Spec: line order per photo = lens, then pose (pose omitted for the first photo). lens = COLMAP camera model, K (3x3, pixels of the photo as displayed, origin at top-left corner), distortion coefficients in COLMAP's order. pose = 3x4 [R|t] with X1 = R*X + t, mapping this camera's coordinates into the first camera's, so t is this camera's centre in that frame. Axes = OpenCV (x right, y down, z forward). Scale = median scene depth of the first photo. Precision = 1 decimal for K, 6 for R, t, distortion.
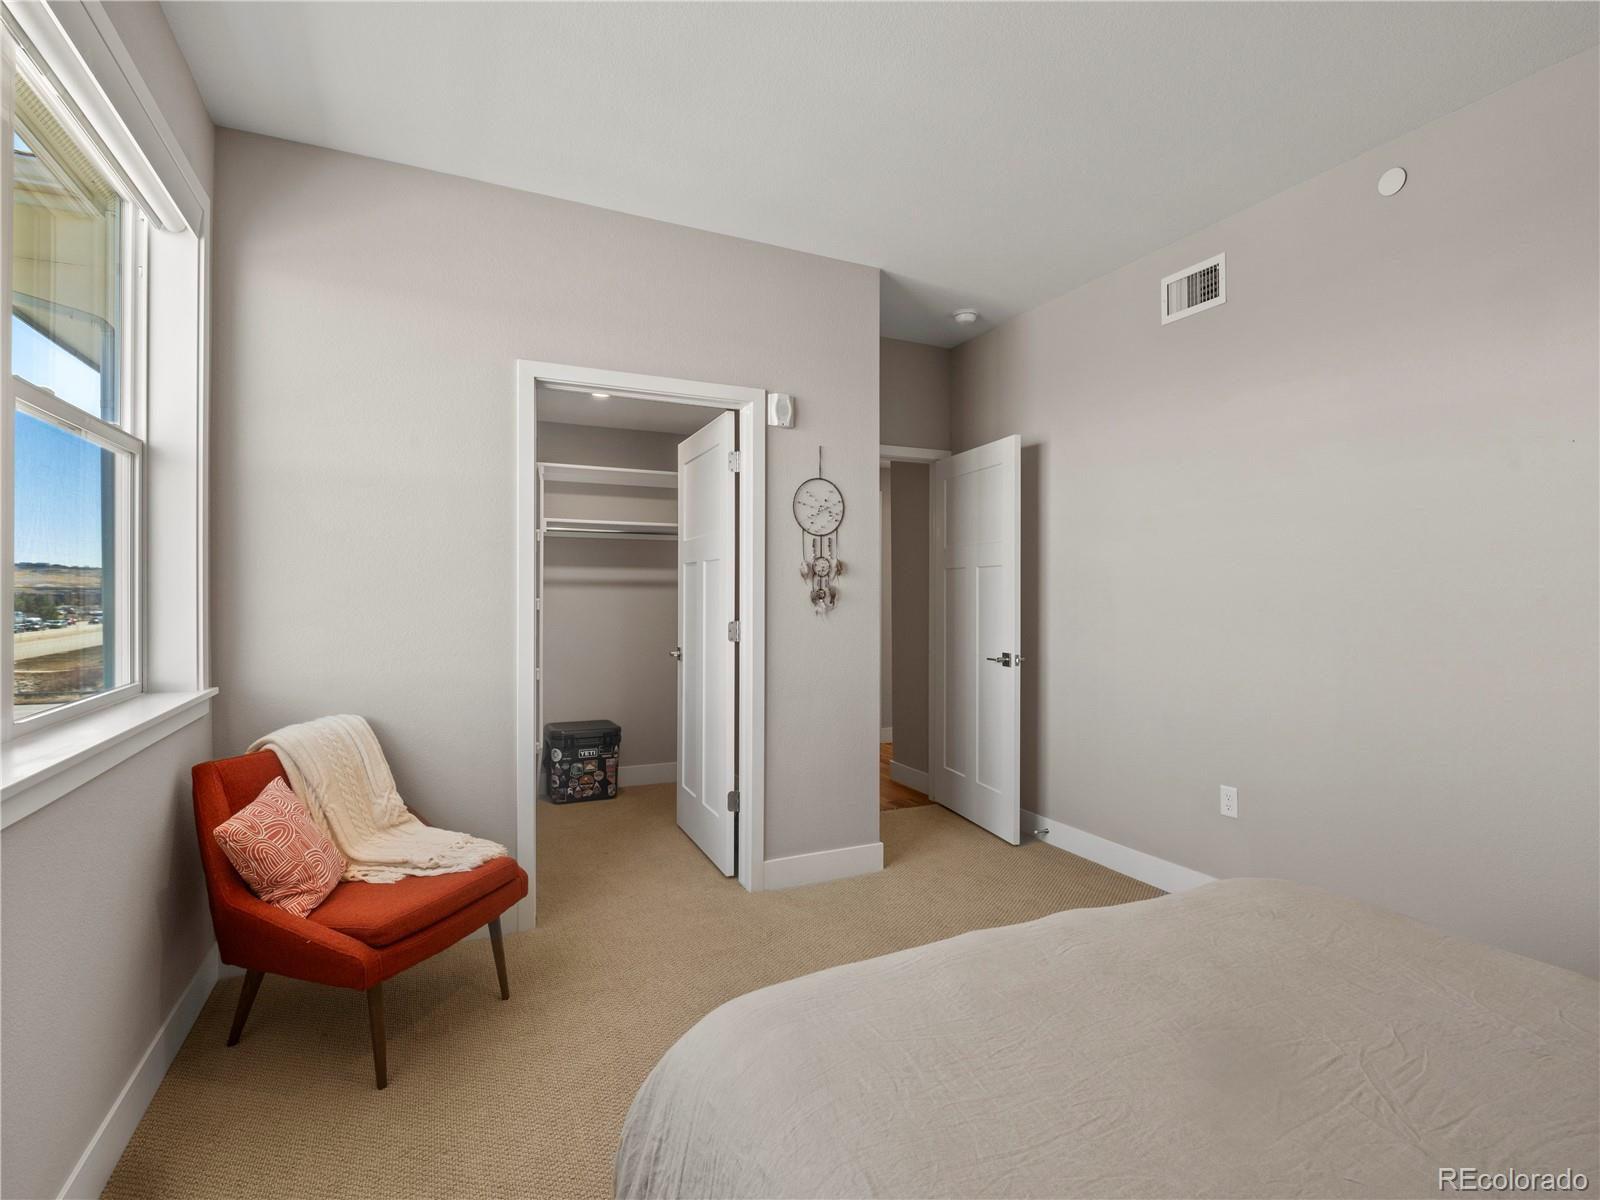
lens RADIAL K [[787.3, 0, 798.7], [0, 787.3, 591.0], [0, 0, 1]] dist [0.016284, -0.000474]
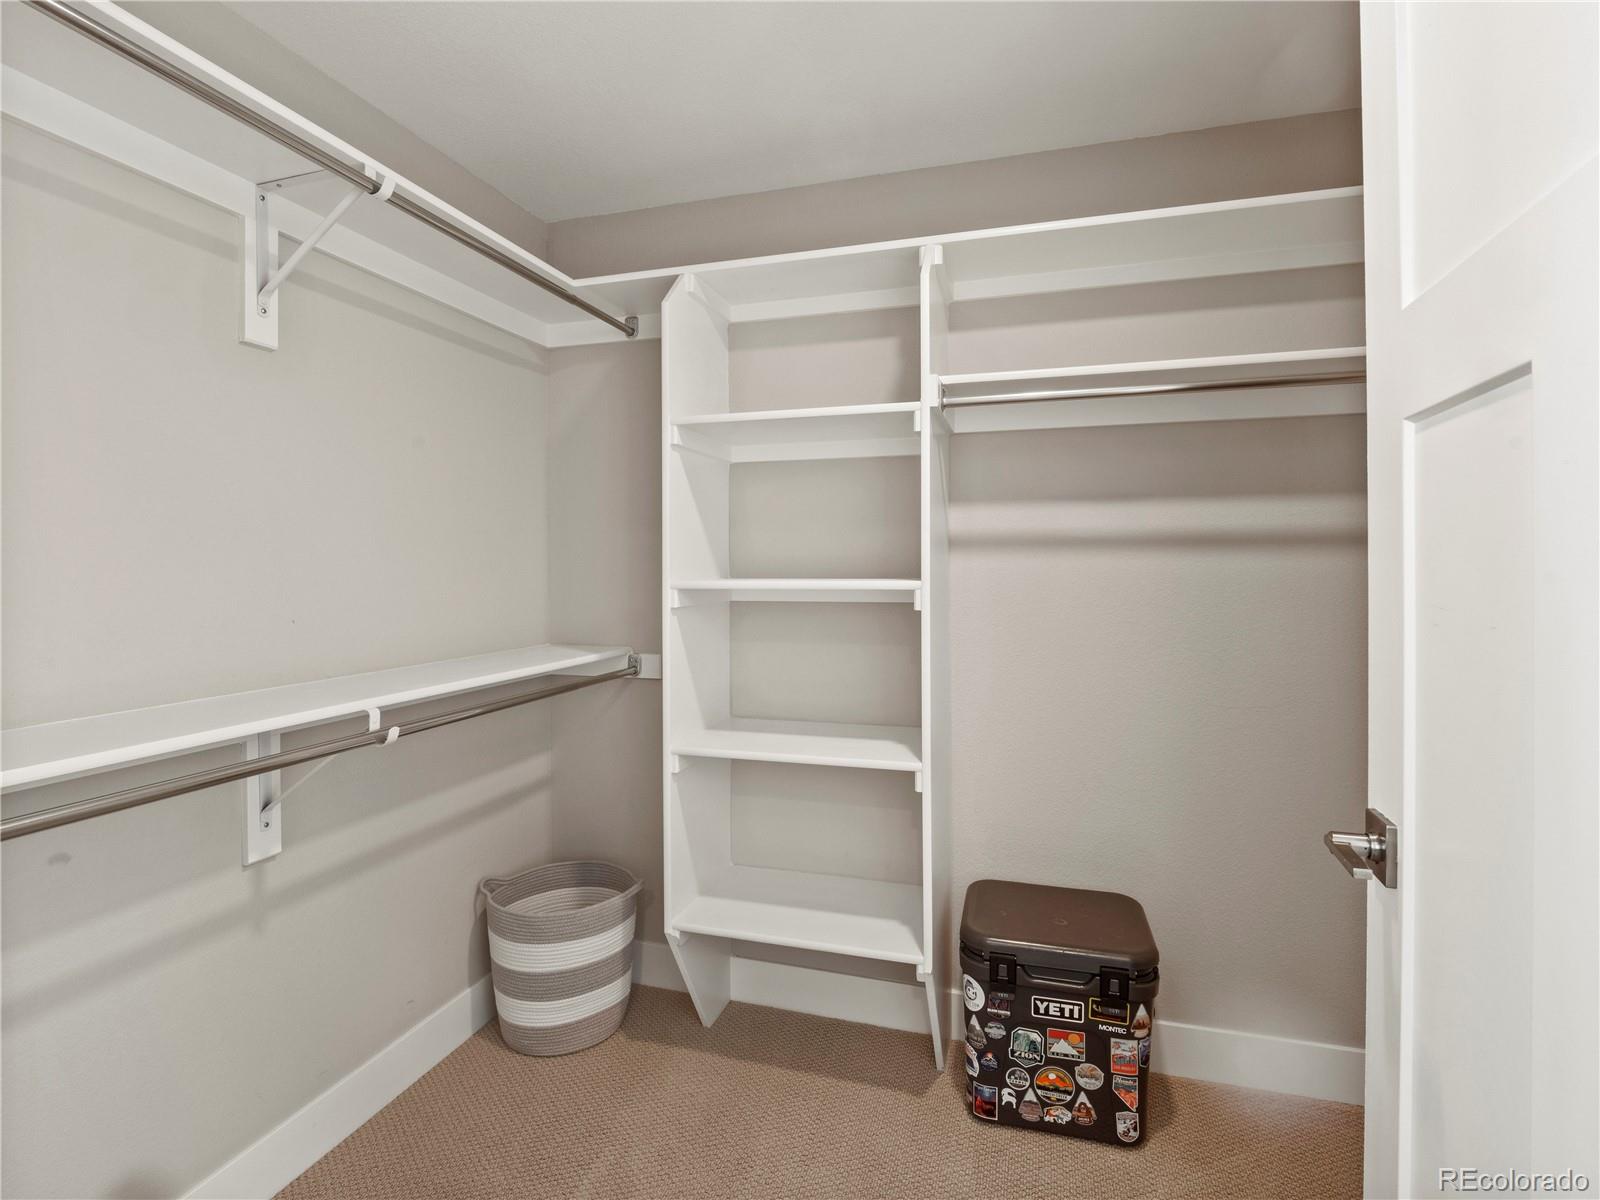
lens RADIAL K [[787.3, 0, 798.7], [0, 787.3, 591.0], [0, 0, 1]] dist [0.016284, -0.000474]
pose [[0.734571, 0.020214, -0.678230, -0.109316], [0.001465, 0.999507, 0.031376, -0.001450], [0.678530, -0.024041, 0.734179, 0.652695]]
